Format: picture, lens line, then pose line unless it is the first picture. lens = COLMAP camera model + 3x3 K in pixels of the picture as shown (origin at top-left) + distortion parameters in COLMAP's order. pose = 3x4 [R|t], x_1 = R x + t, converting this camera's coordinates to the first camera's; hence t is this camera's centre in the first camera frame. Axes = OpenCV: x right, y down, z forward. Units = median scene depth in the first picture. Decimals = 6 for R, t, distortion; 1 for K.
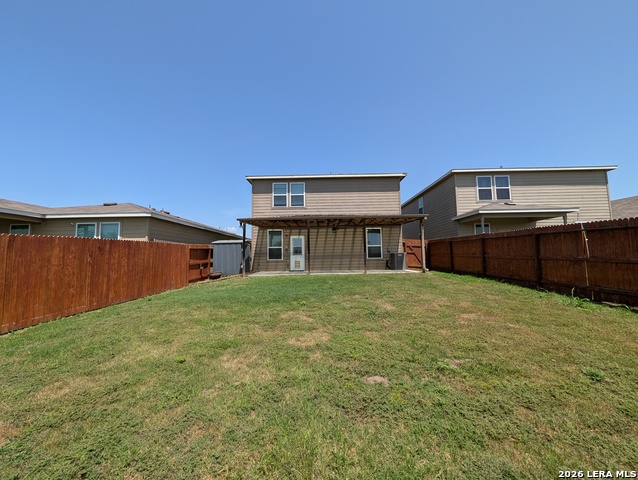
lens RADIAL K [[245.5, 0, 319.9], [0, 245.5, 237.8], [0, 0, 1]] dist [-0.000205, -0.000168]
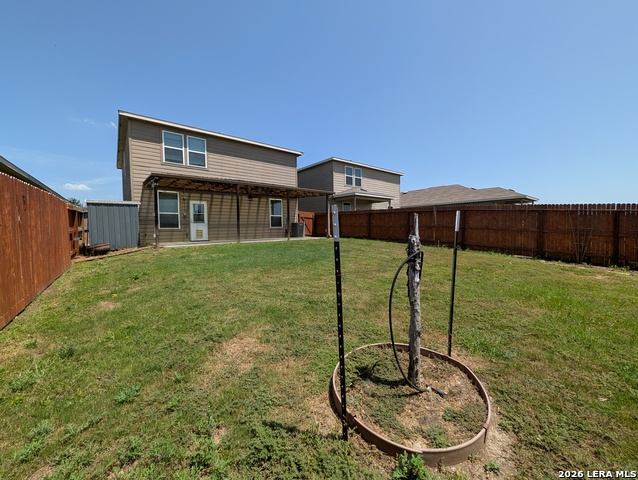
lens RADIAL K [[245.5, 0, 319.9], [0, 245.5, 237.8], [0, 0, 1]] dist [-0.000205, -0.000168]
pose [[0.759292, -0.021191, 0.650406, -0.334791], [-0.051462, 0.994384, 0.092475, 0.019149], [-0.648713, -0.103686, 0.753937, 0.053260]]
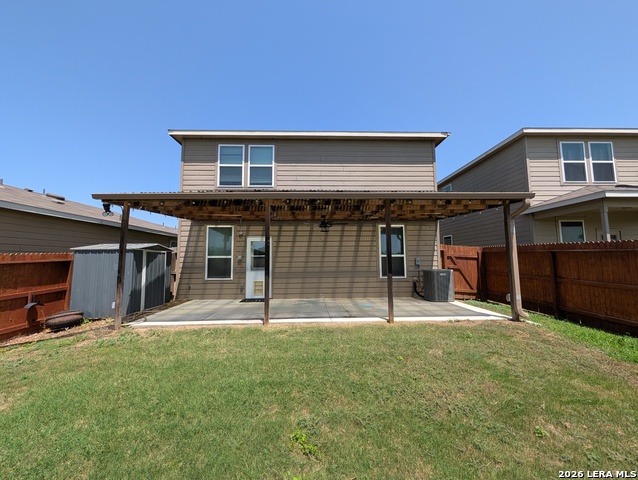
lens RADIAL K [[245.5, 0, 319.9], [0, 245.5, 237.8], [0, 0, 1]] dist [-0.000205, -0.000168]
pose [[0.998990, 0.012230, 0.043226, 0.024060], [-0.012023, 0.999915, -0.005042, -0.004575], [-0.043284, 0.004518, 0.999053, 0.426171]]
